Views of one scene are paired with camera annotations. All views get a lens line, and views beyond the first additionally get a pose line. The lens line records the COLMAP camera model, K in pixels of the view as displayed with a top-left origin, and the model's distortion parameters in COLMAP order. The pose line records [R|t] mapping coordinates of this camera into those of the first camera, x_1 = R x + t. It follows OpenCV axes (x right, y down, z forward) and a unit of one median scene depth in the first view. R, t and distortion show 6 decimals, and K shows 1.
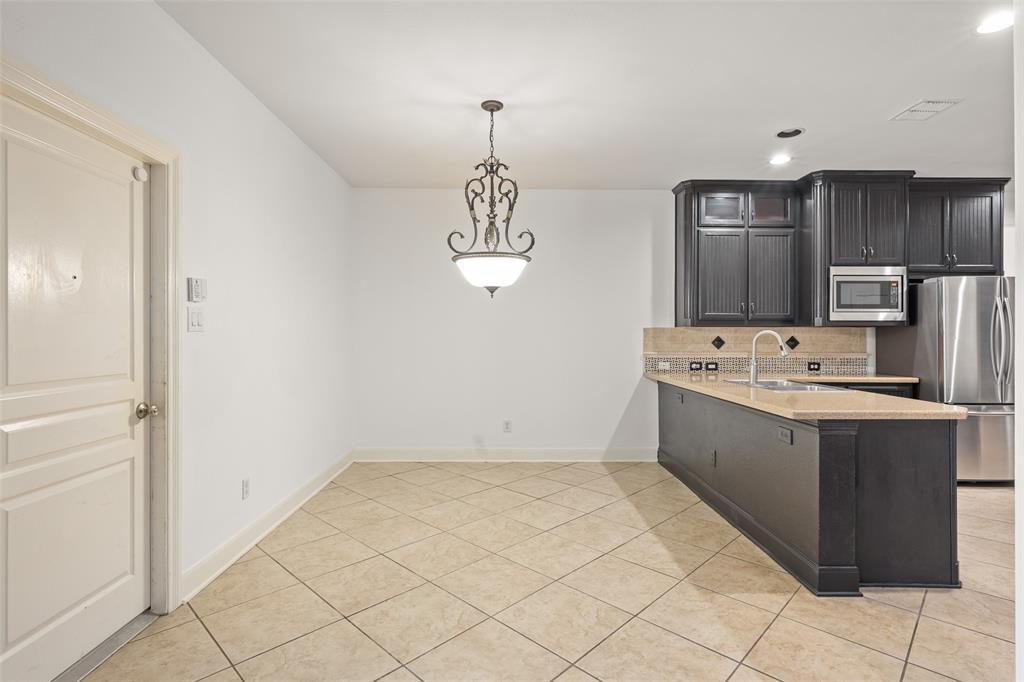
lens RADIAL K [[514.4, 0, 512.0], [0, 514.4, 341.0], [0, 0, 1]] dist [-0.000587, 0.000525]
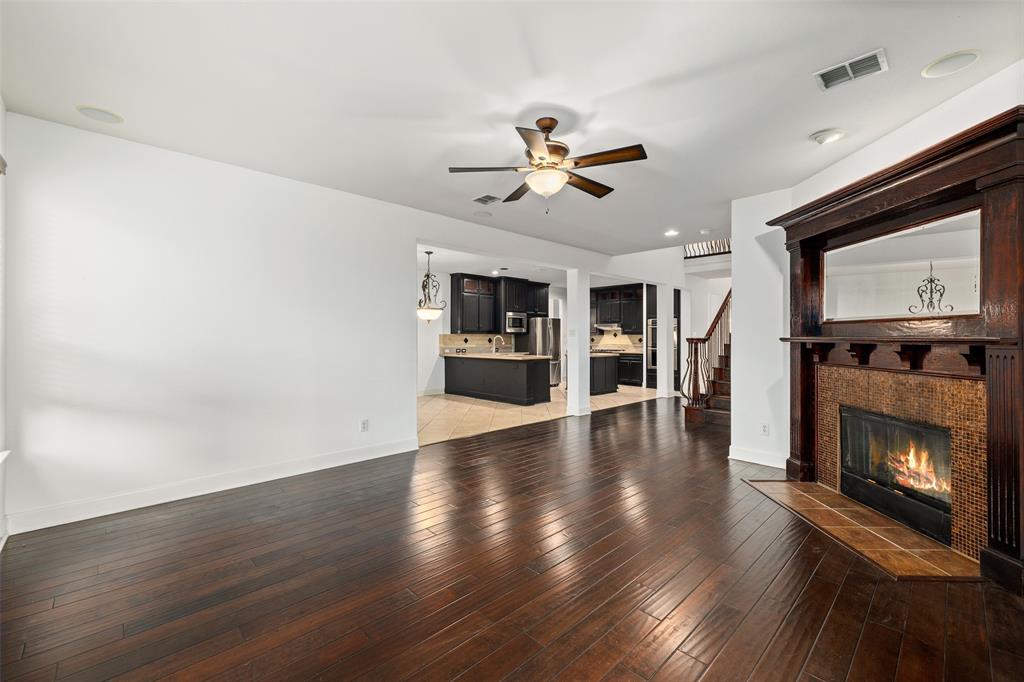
lens RADIAL K [[426.4, 0, 512.0], [0, 426.4, 341.0], [0, 0, 1]] dist [0.000336, 0.000123]
pose [[0.733626, -0.006329, 0.679524, -0.834626], [0.008029, 0.999968, 0.000645, 0.005793], [-0.679506, 0.004983, 0.733653, -0.631695]]
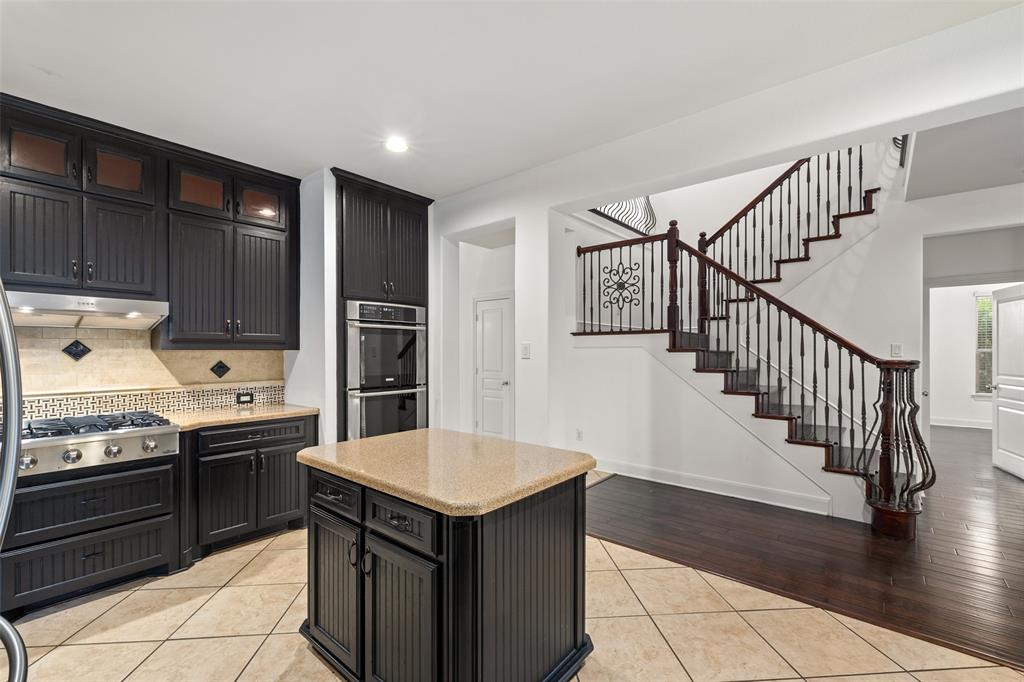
lens RADIAL K [[445.7, 0, 512.0], [0, 445.7, 341.0], [0, 0, 1]] dist [-0.000773, -0.000100]
pose [[-0.744697, 0.009975, 0.667328, 0.508297], [0.005988, 0.999948, -0.008265, -0.027323], [-0.667376, -0.002159, -0.744718, 0.855800]]
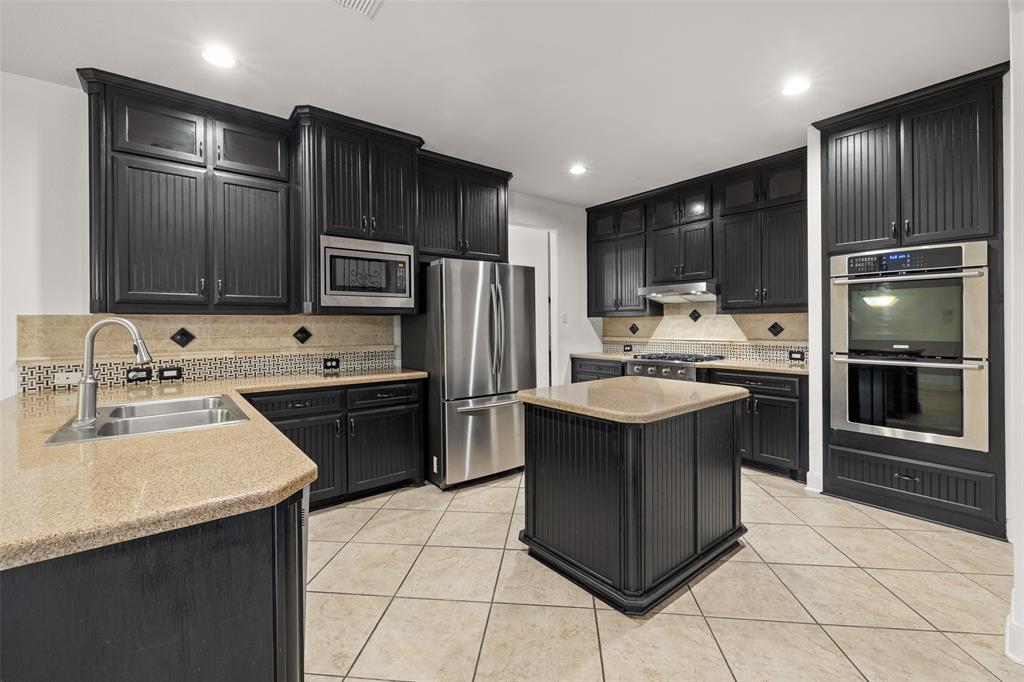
lens RADIAL K [[431.1, 0, 512.8], [0, 431.1, 328.1], [0, 0, 1]] dist [-0.000843, -0.000150]
pose [[0.783607, -0.013106, 0.621119, 0.413110], [0.016667, 0.999861, 0.000071, -0.002188], [-0.621034, 0.010296, 0.783716, 0.302335]]
